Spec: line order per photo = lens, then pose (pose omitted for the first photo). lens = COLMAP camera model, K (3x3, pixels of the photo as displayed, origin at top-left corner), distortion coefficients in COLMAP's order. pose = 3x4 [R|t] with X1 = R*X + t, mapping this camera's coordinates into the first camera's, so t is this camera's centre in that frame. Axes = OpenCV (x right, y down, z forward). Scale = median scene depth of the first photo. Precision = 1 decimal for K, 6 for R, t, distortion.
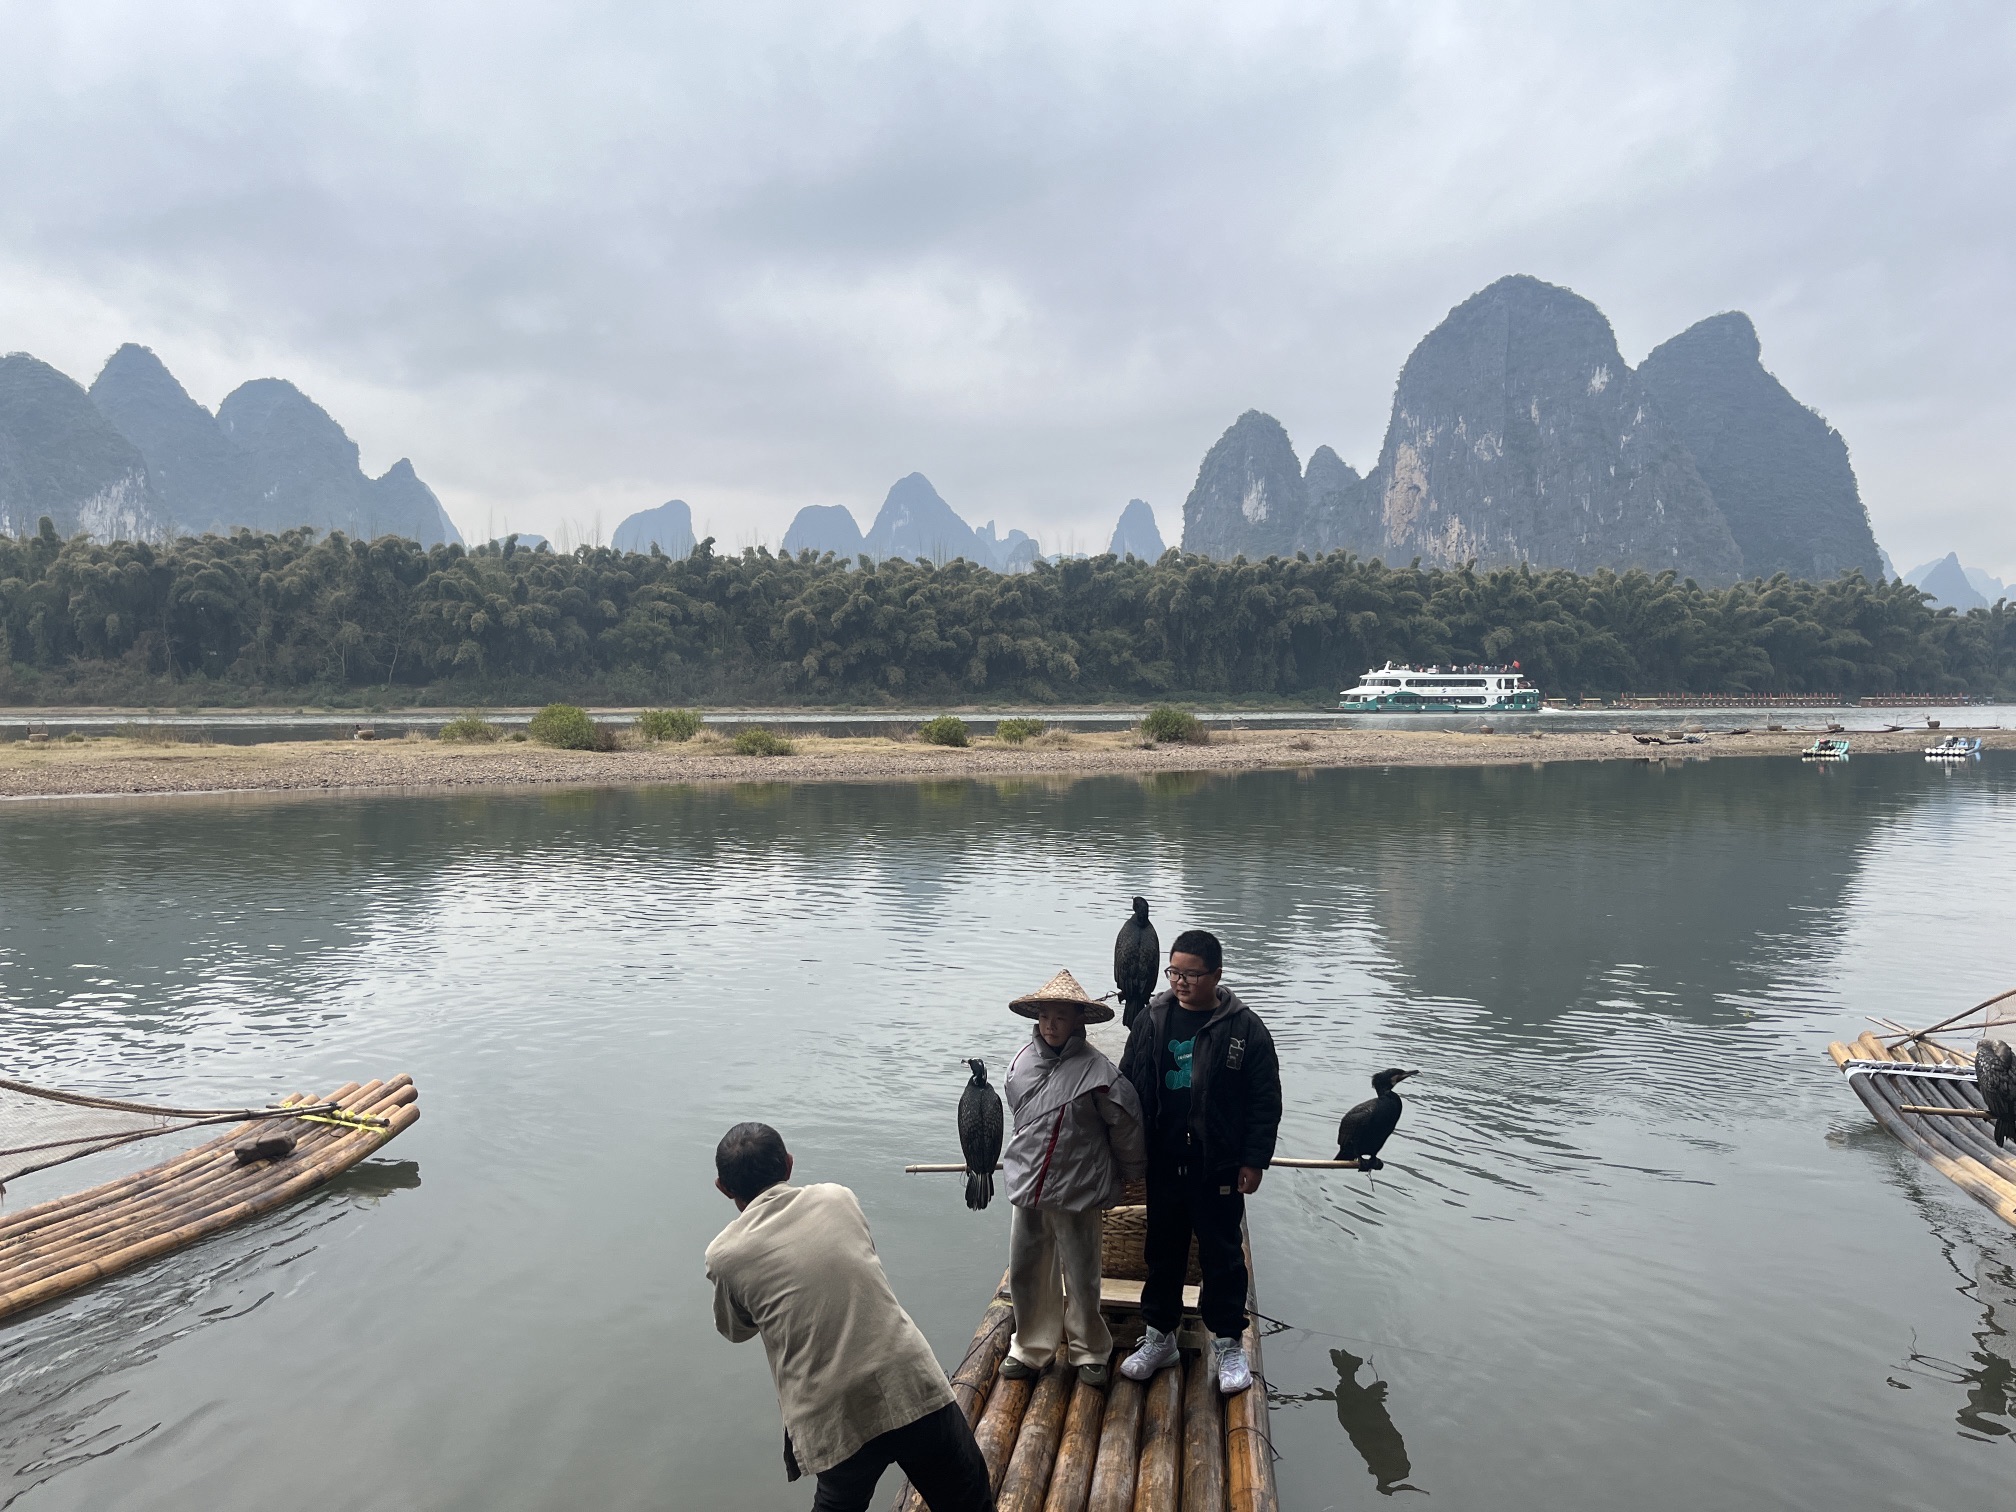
lens RADIAL K [[1513.4, 0, 1016.1], [0, 1513.4, 733.9], [0, 0, 1]] dist [0.065015, -0.122688]
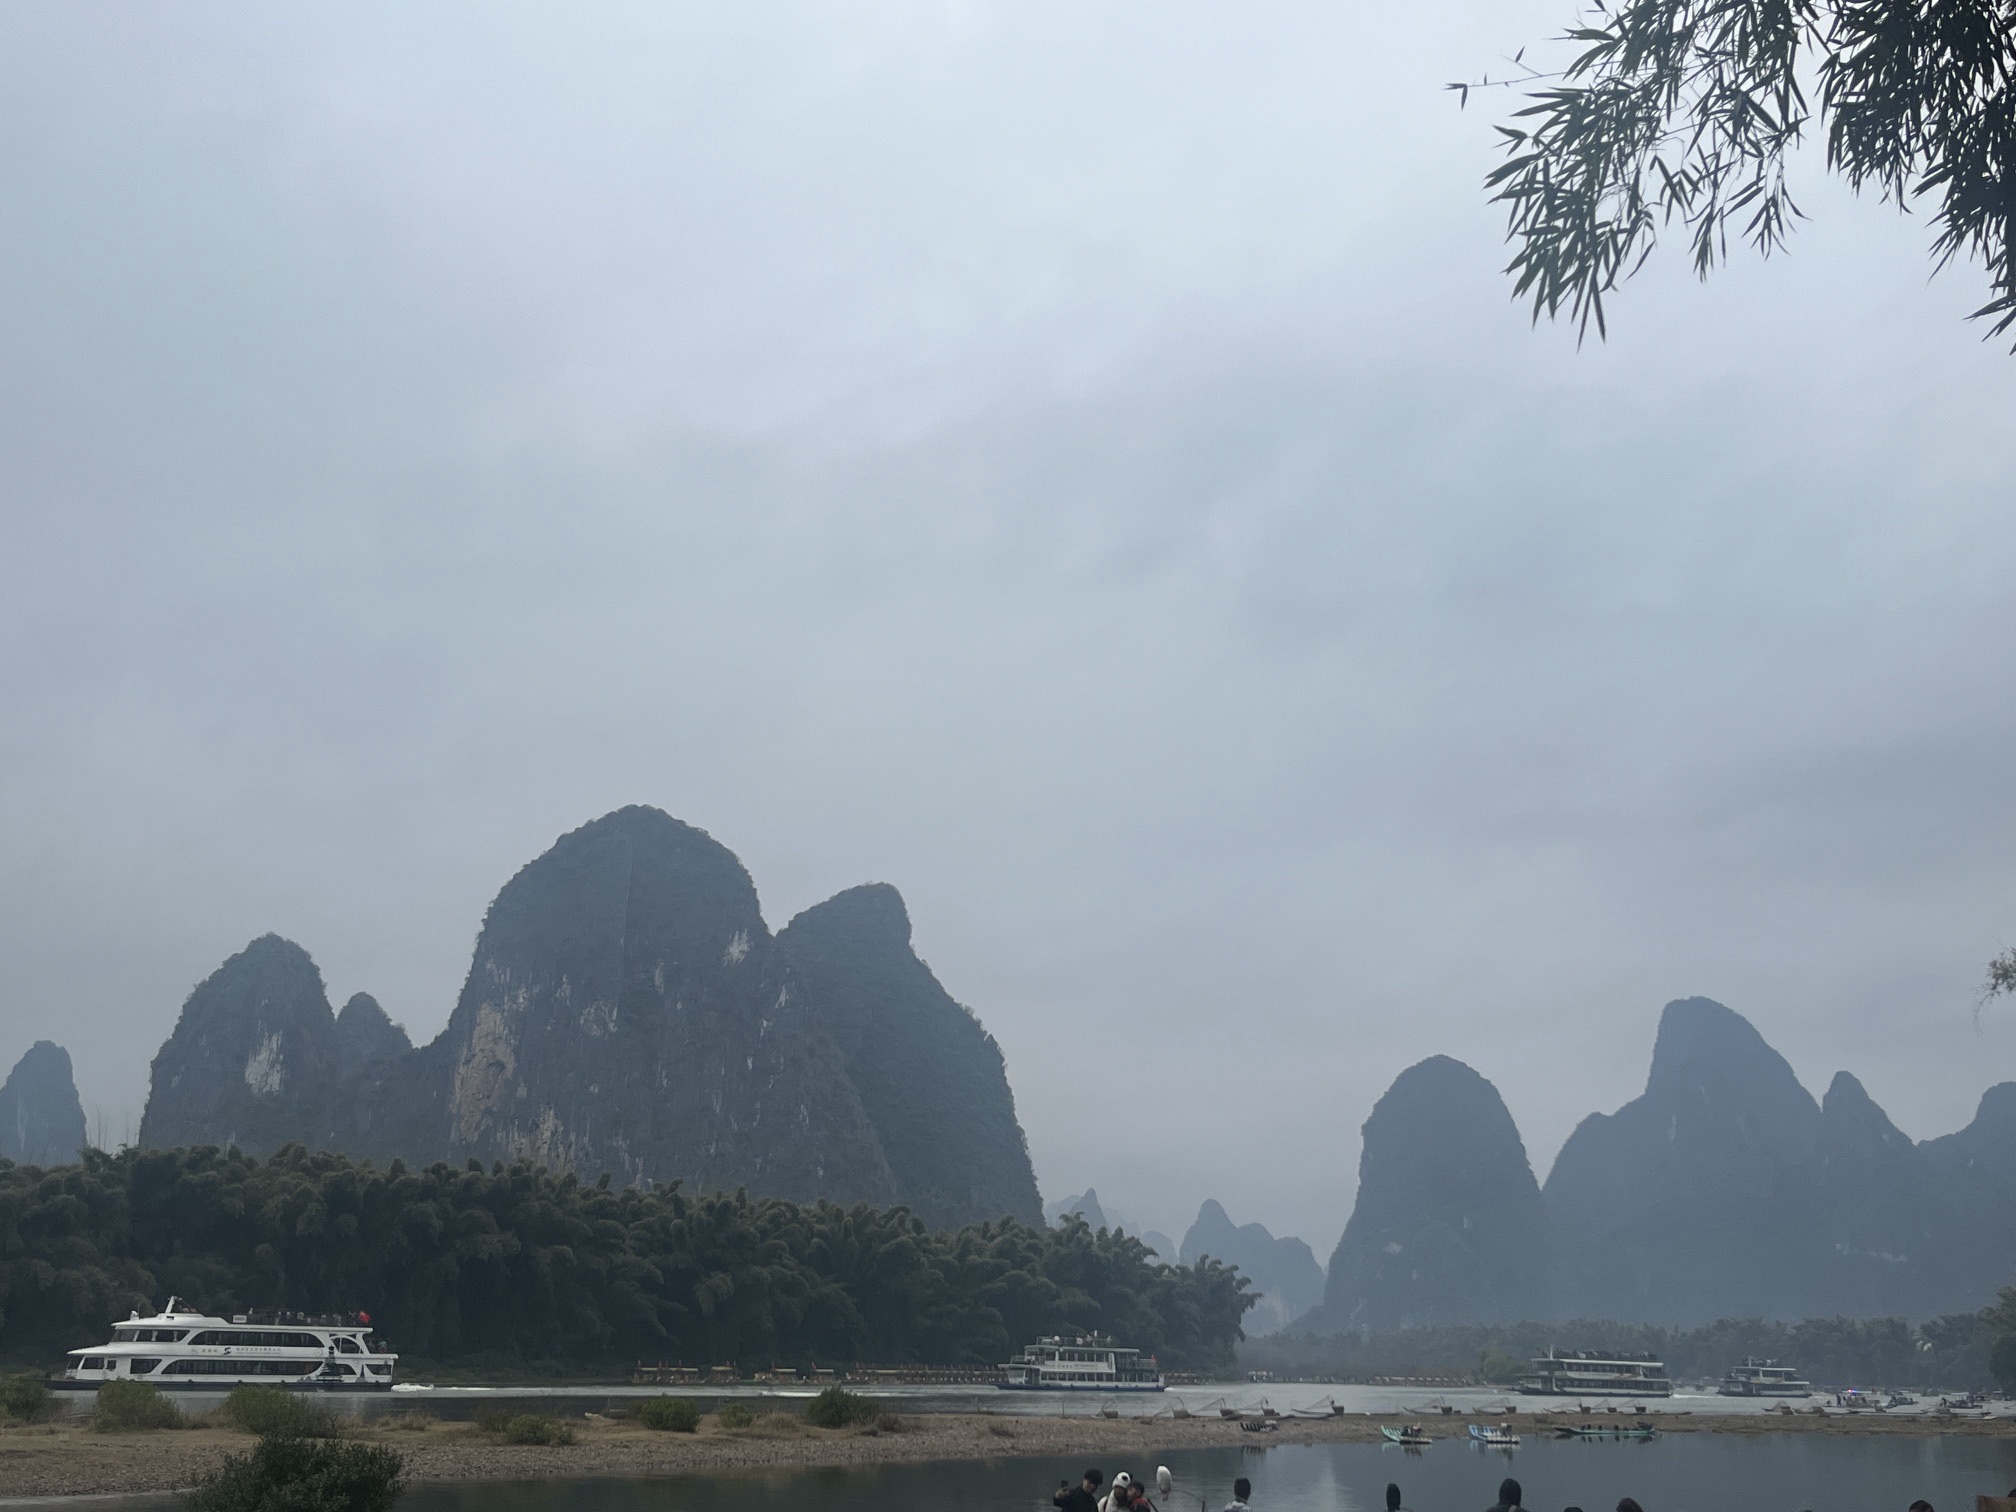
lens RADIAL K [[2118.8, 0, 1008.0], [0, 2118.8, 756.0], [0, 0, 1]] dist [0.115074, -0.360669]
pose [[0.868105, 0.149837, 0.473227, -0.095617], [-0.003487, 0.955170, -0.296038, -0.000043], [-0.496369, 0.255342, 0.829710, -0.039967]]
